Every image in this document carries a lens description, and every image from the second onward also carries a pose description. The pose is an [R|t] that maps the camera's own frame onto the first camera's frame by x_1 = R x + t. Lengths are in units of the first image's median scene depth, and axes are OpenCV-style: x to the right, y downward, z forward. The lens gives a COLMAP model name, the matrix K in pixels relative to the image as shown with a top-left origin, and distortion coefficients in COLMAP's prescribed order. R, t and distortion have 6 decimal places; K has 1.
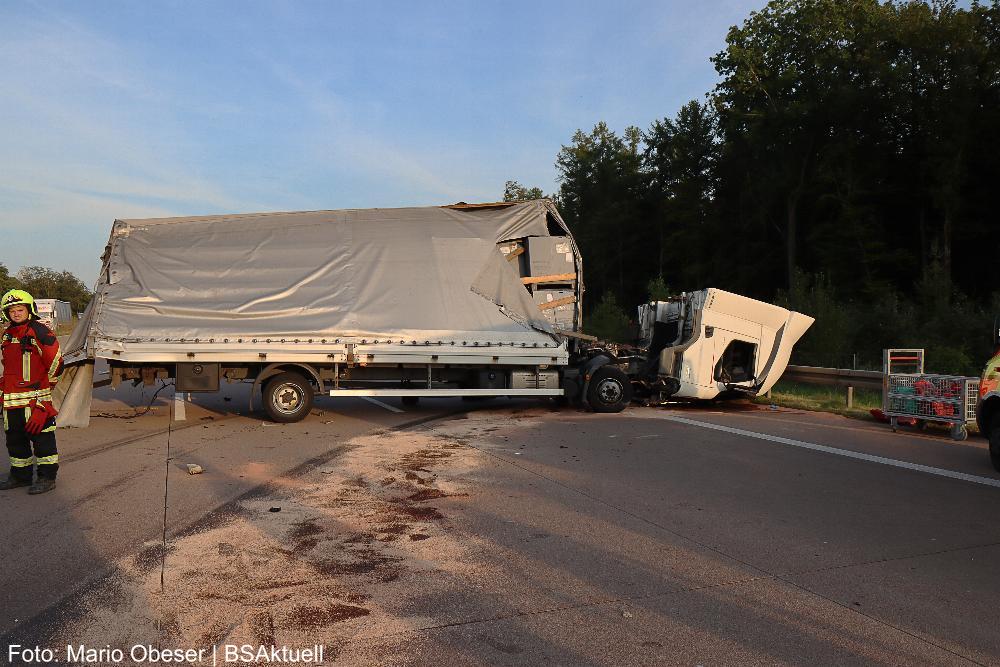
lens RADIAL K [[774.0, 0, 500.0], [0, 774.0, 333.5], [0, 0, 1]] dist [-0.007040, 0.013826]
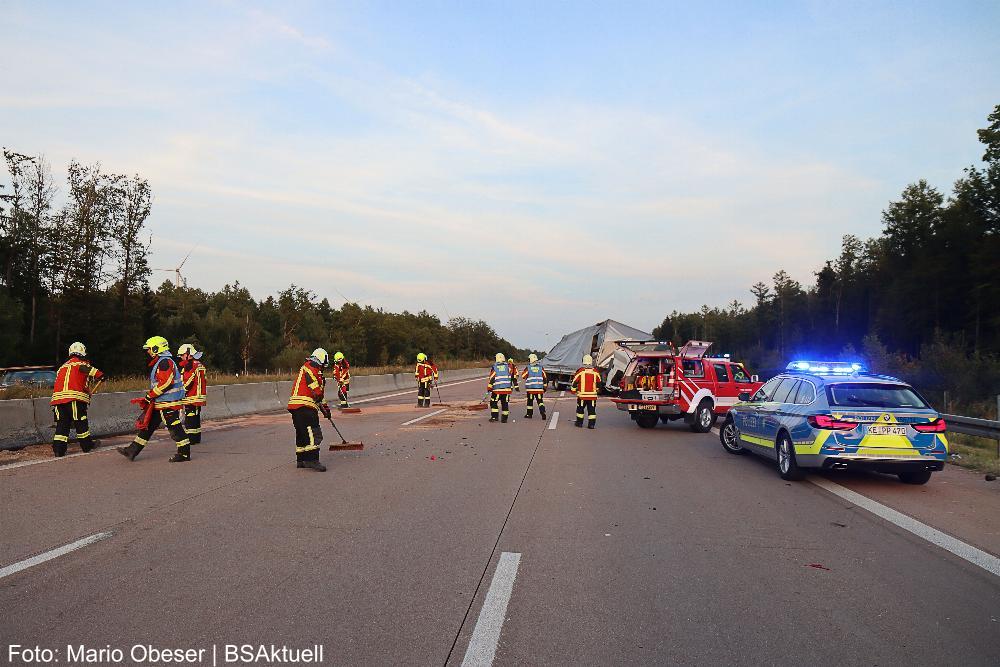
lens RADIAL K [[774.0, 0, 500.0], [0, 774.0, 333.5], [0, 0, 1]] dist [-0.007040, 0.013826]
pose [[0.881904, -0.001628, -0.471427, 0.108630], [-0.025228, 0.998398, -0.050643, 0.001144], [0.470754, 0.056555, 0.880450, -0.157745]]
